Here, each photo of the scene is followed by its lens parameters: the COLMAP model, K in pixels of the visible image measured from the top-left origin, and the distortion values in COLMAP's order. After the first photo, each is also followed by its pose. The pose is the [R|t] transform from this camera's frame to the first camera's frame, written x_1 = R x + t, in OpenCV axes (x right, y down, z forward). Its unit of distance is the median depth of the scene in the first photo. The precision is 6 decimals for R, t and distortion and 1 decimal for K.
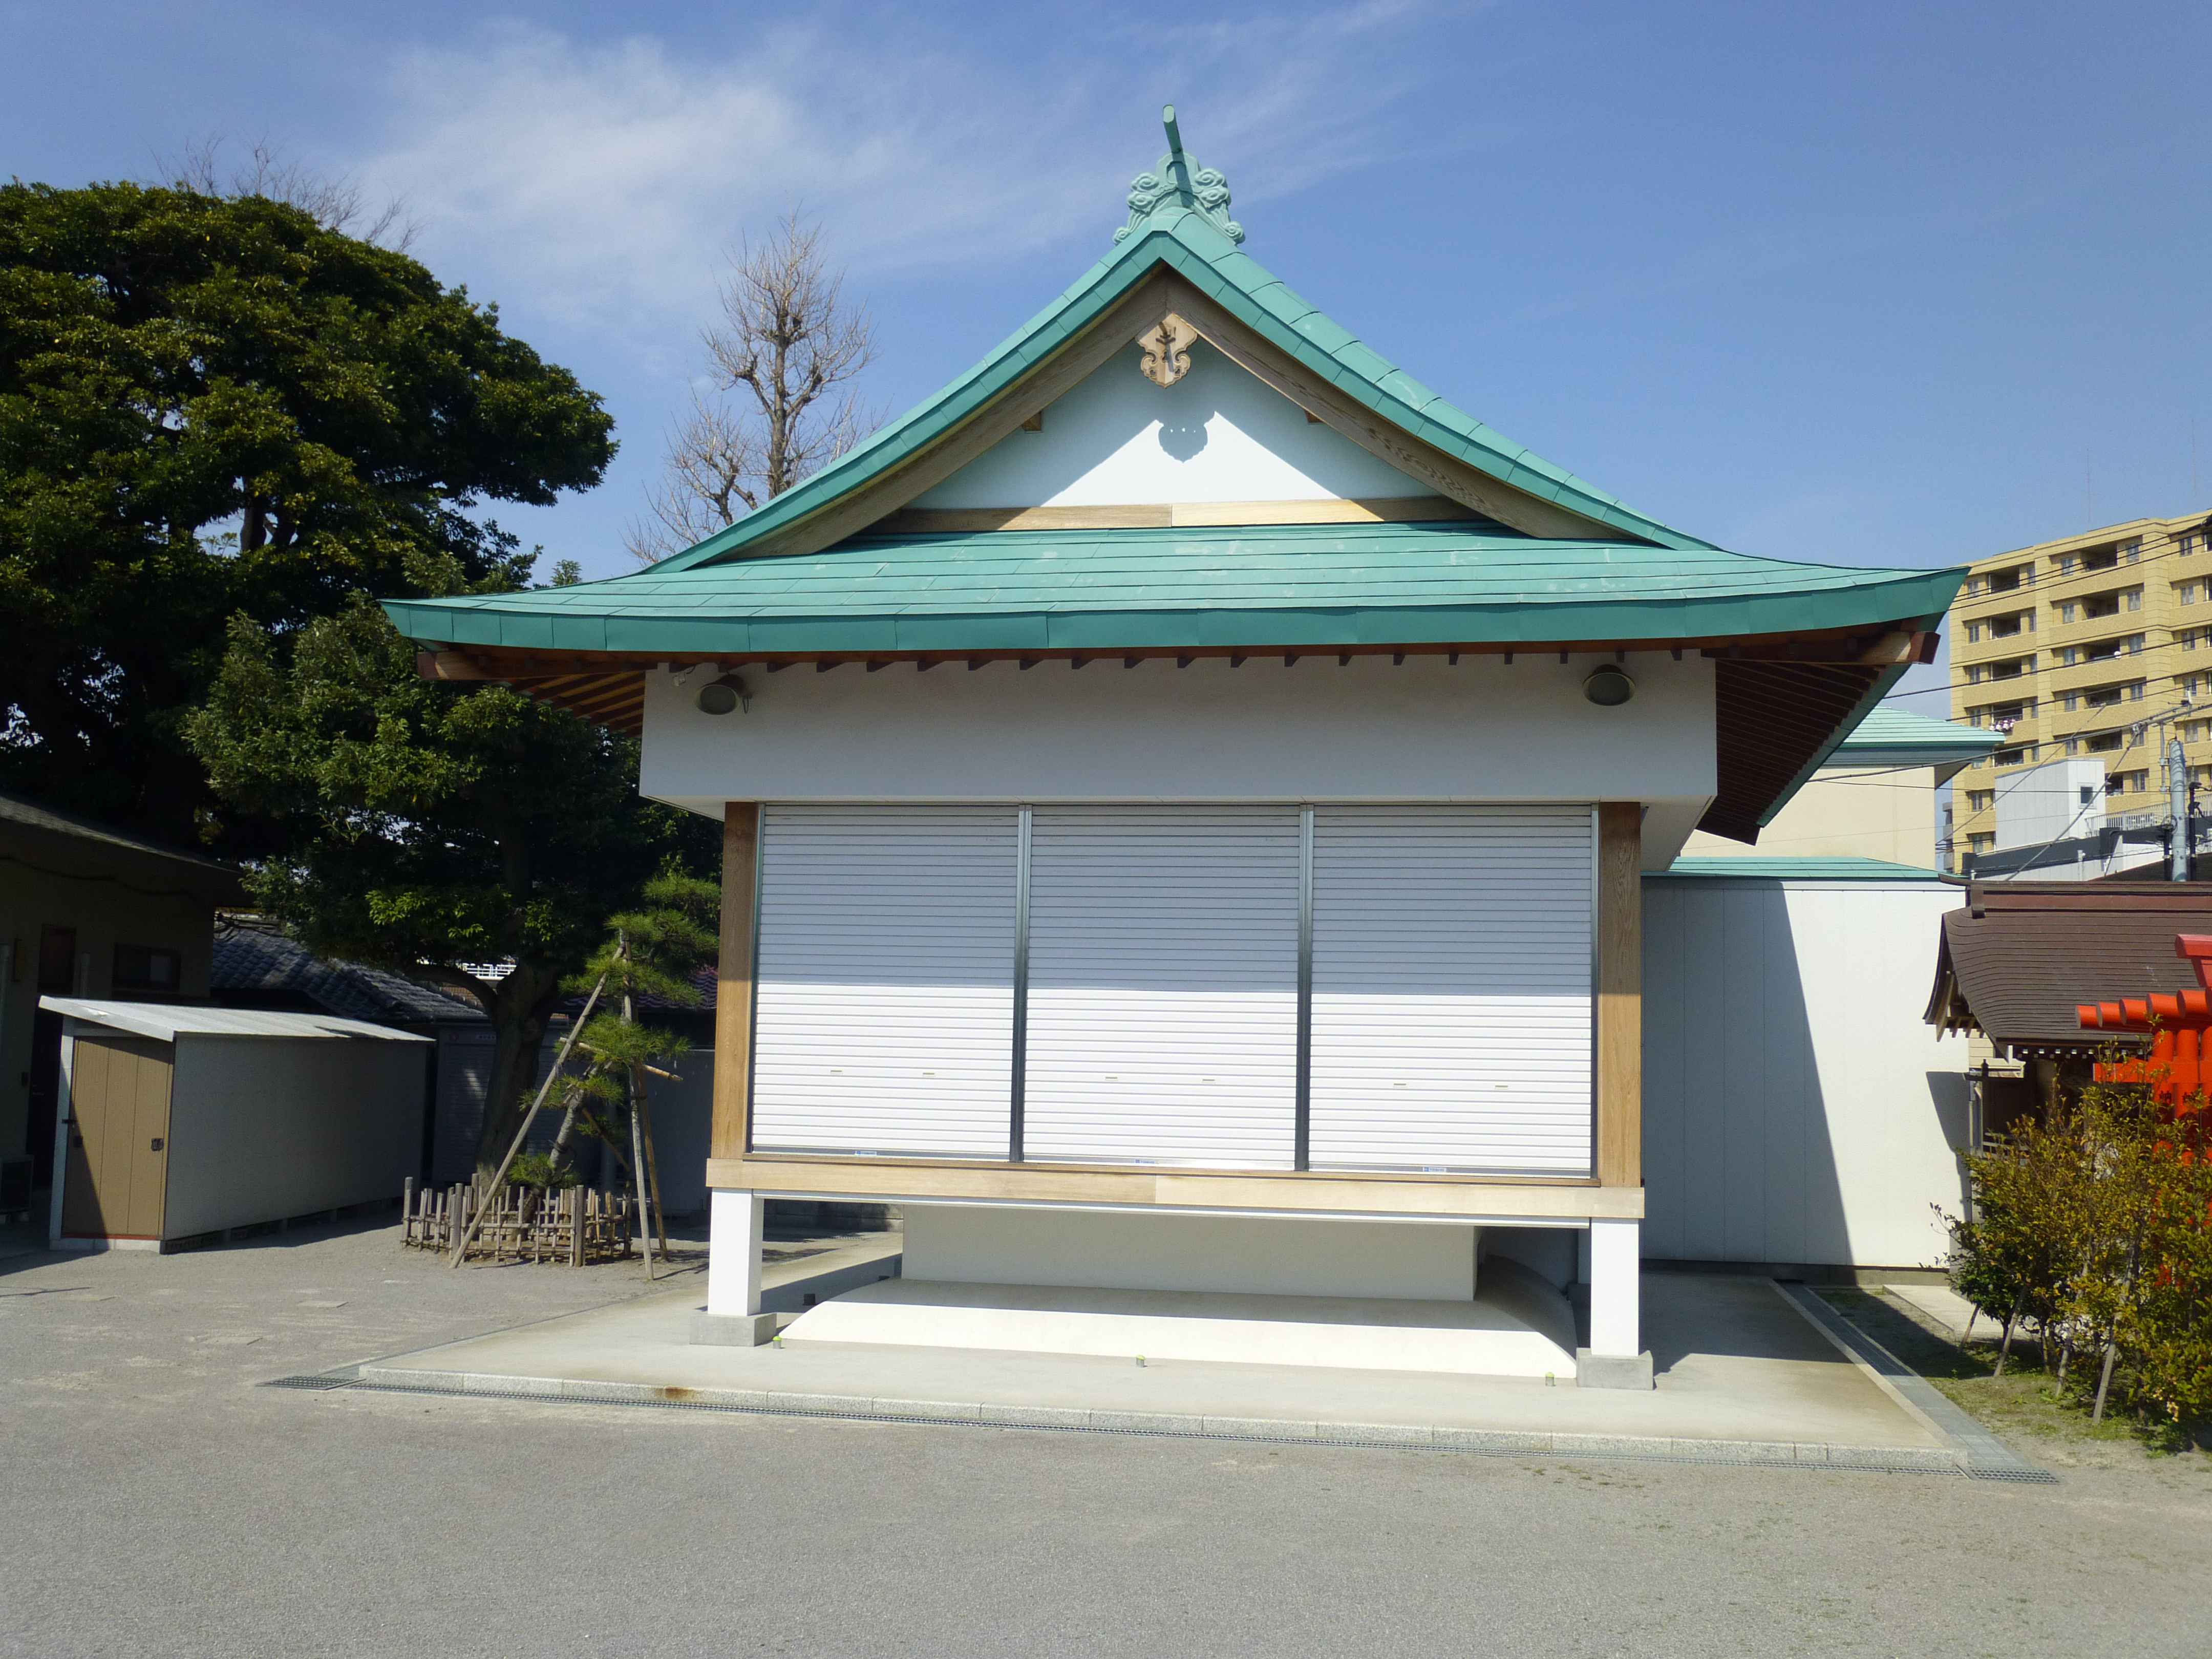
lens RADIAL K [[2080.0, 0, 1104.2], [0, 2080.0, 929.9], [0, 0, 1]] dist [-0.012342, -0.067047]
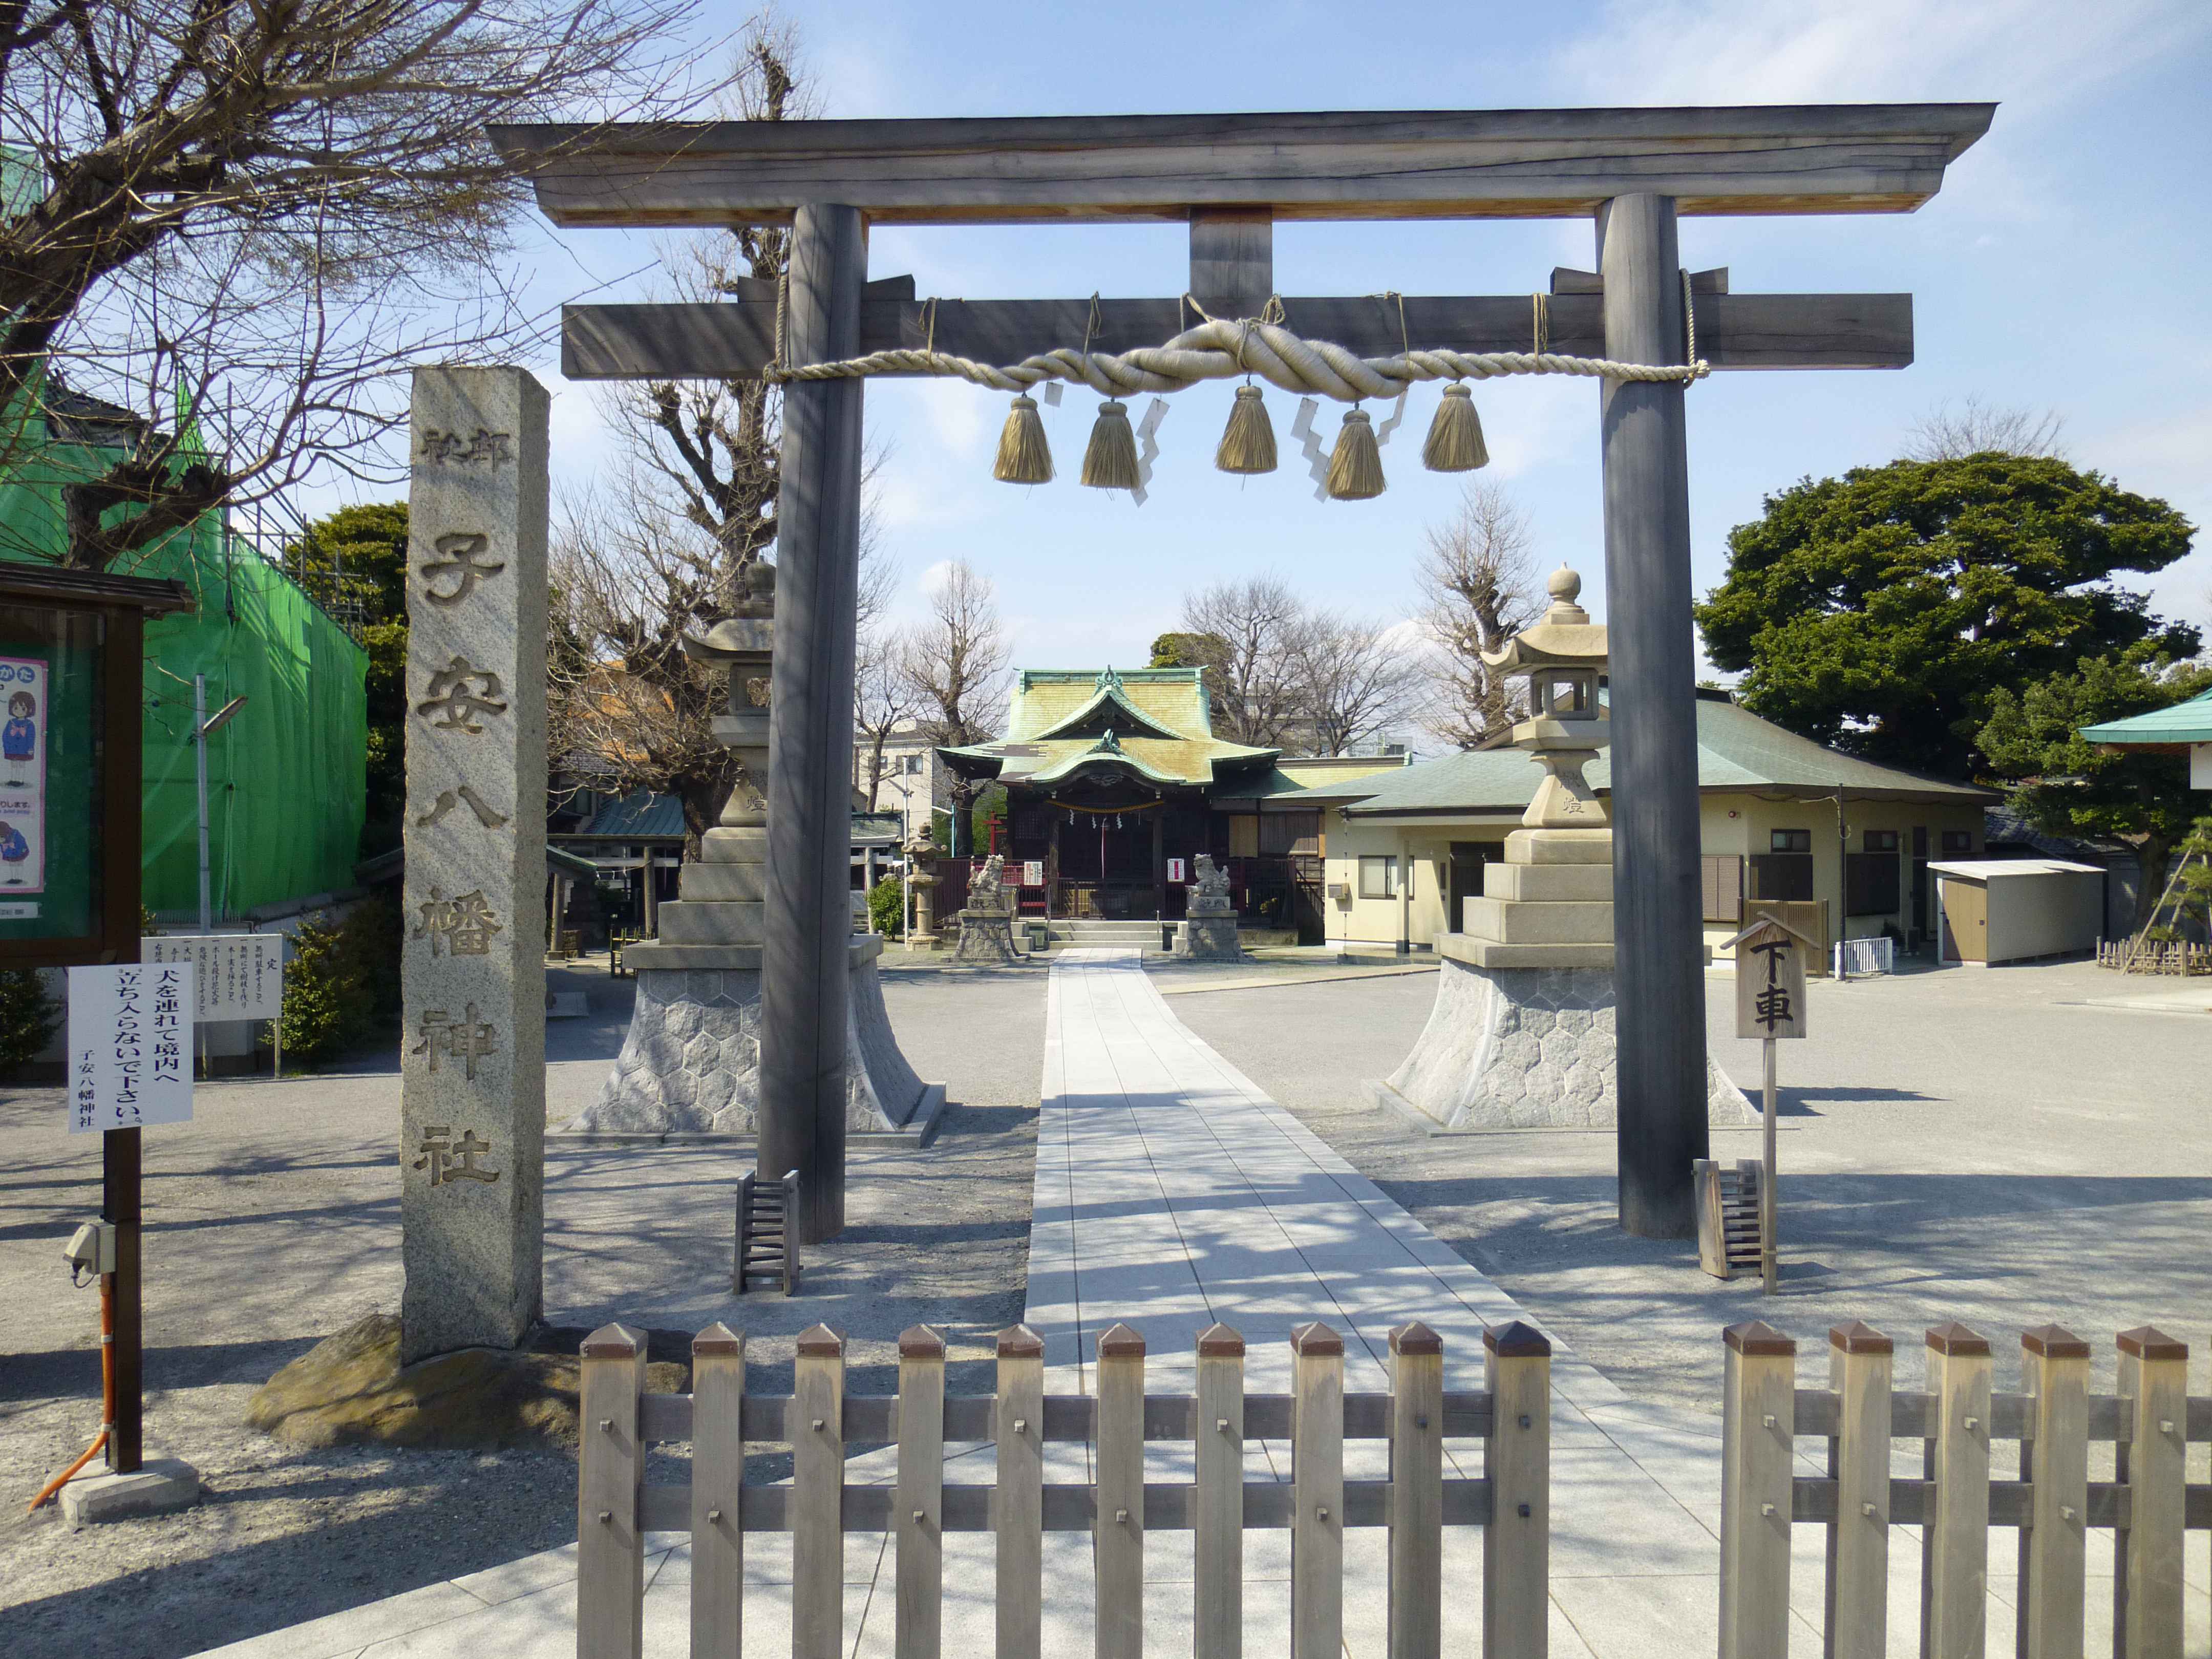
lens RADIAL K [[1655.4, 0, 1103.9], [0, 1655.4, 847.2], [0, 0, 1]] dist [-0.070017, 0.068236]
pose [[0.654231, -0.032702, -0.755587, 0.288208], [0.075624, 0.996886, 0.022334, -0.095925], [0.752504, -0.071752, 0.654667, -0.933958]]
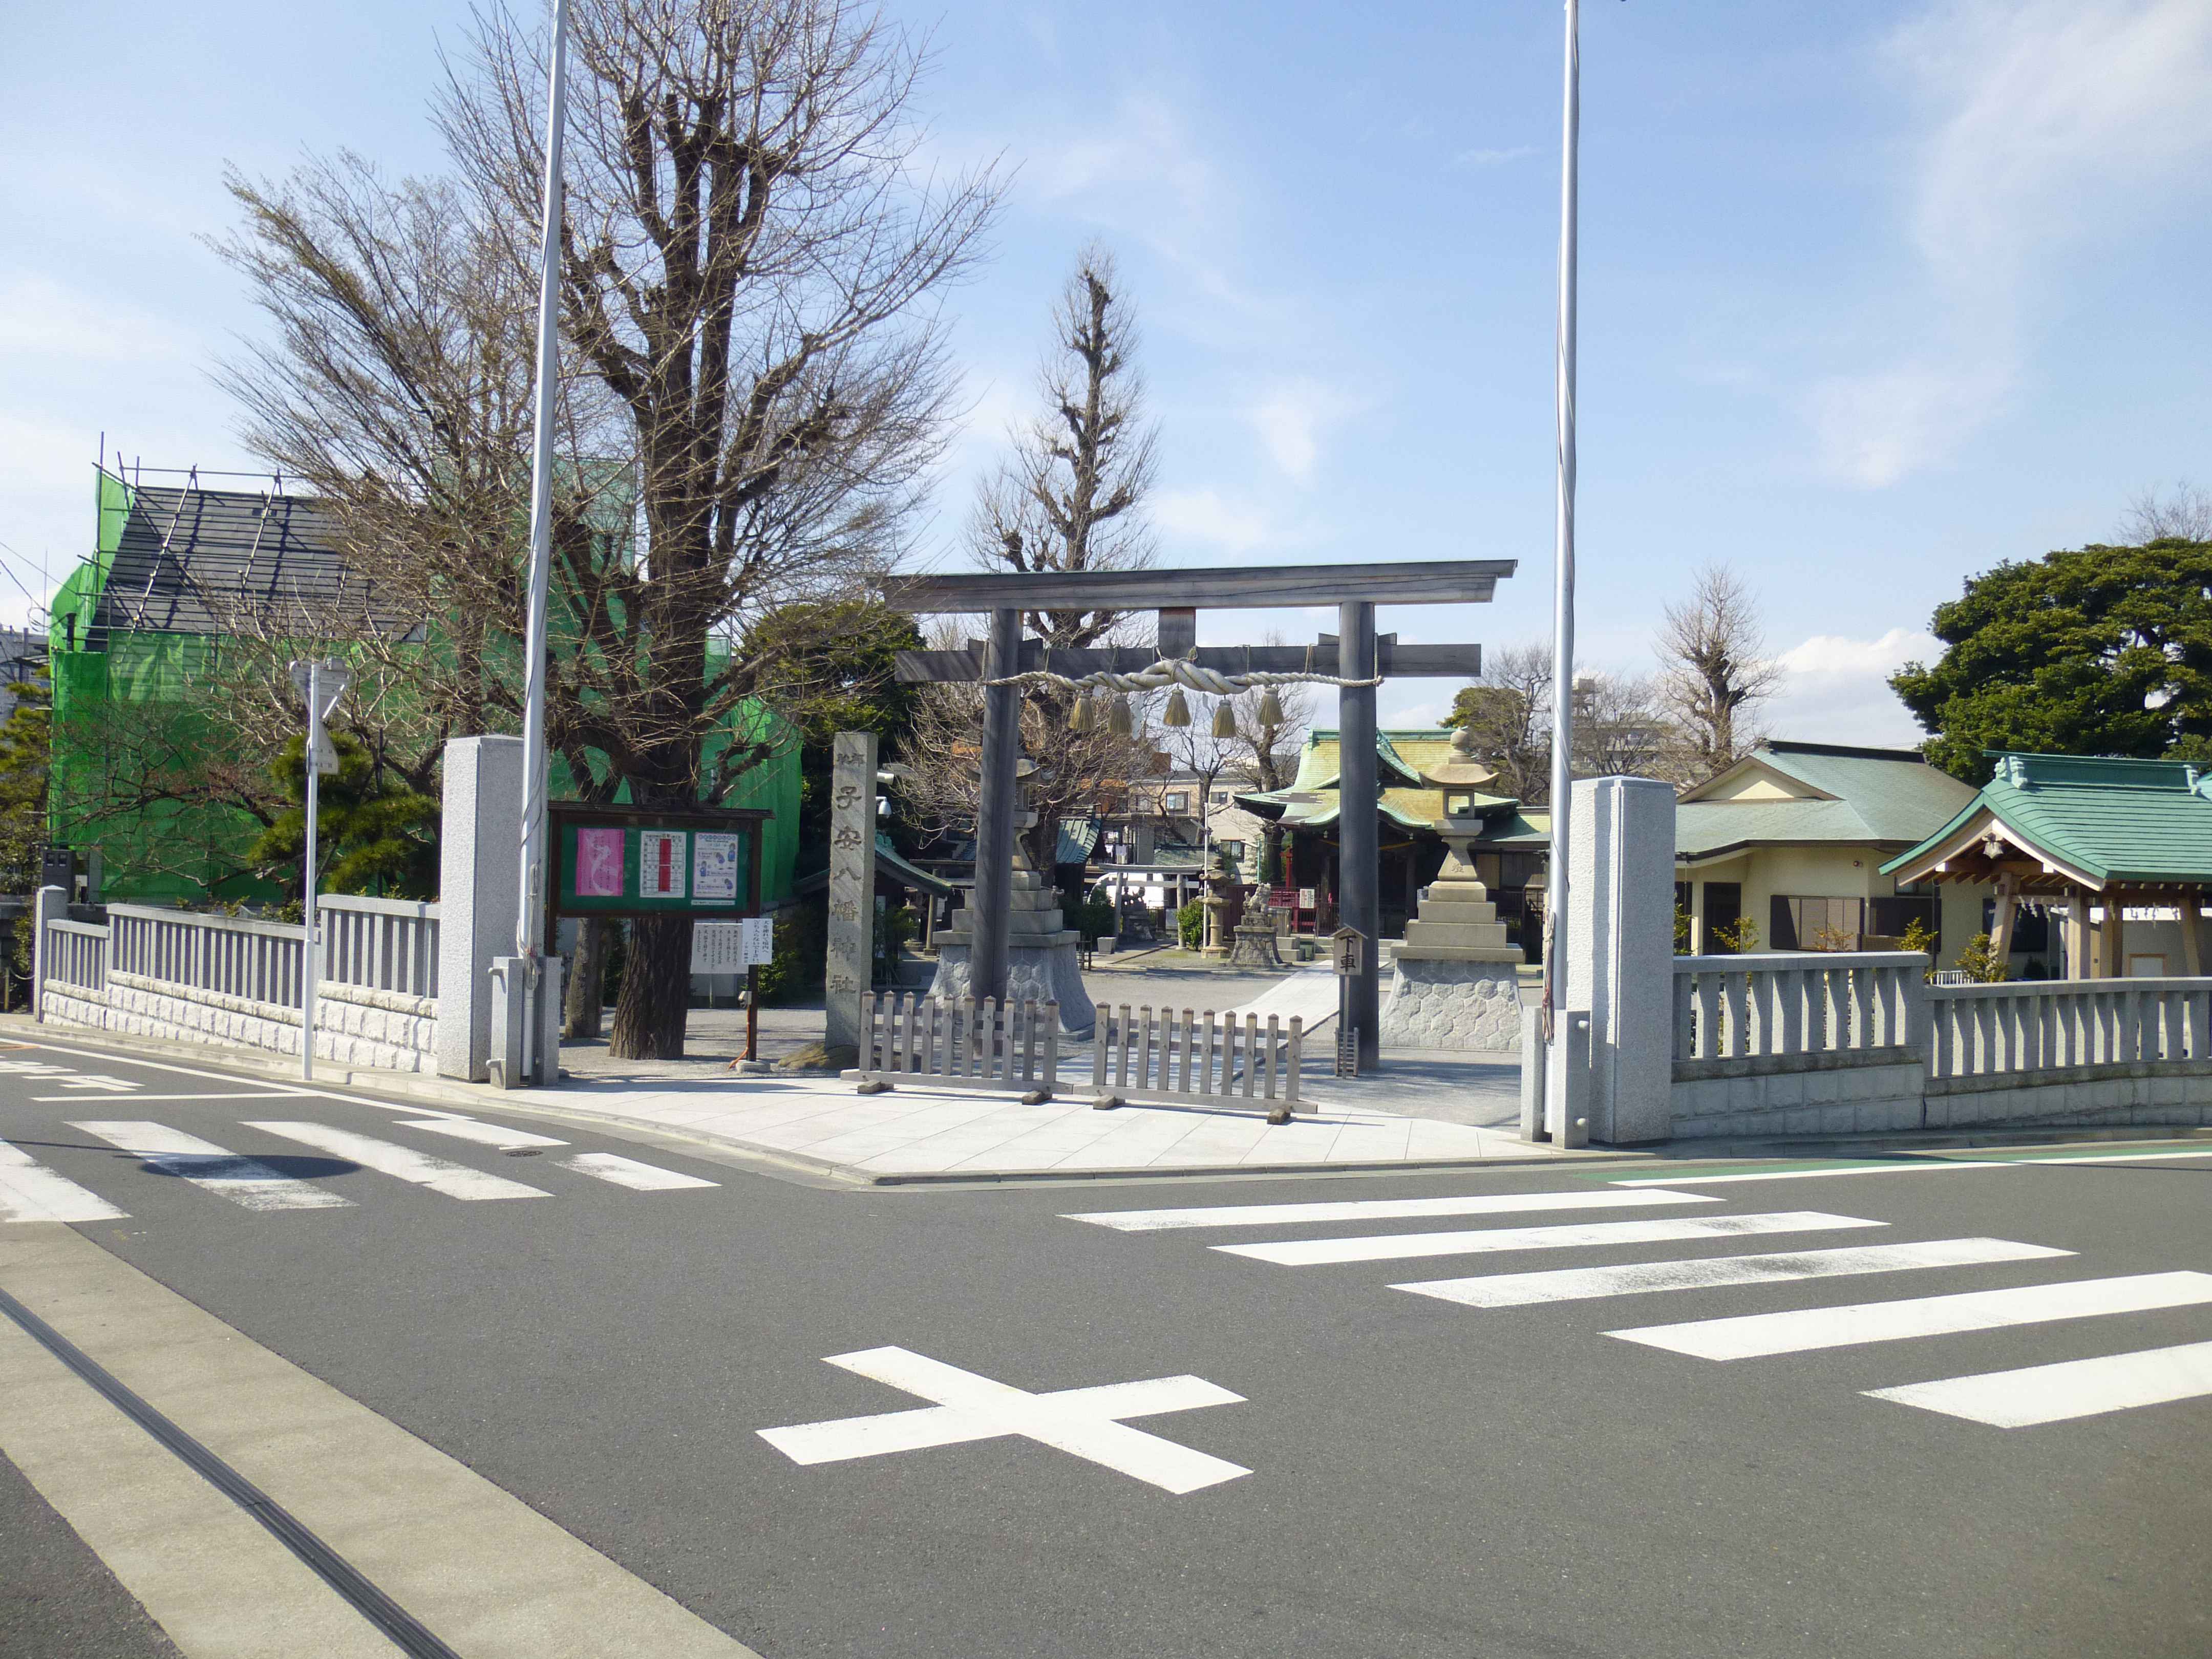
lens RADIAL K [[1655.4, 0, 1103.9], [0, 1655.4, 847.2], [0, 0, 1]] dist [-0.070017, 0.068236]
pose [[0.461713, -0.032741, -0.886425, 0.808196], [0.058097, 0.998289, -0.006612, -0.104450], [0.885125, -0.048445, 0.462825, -1.104883]]
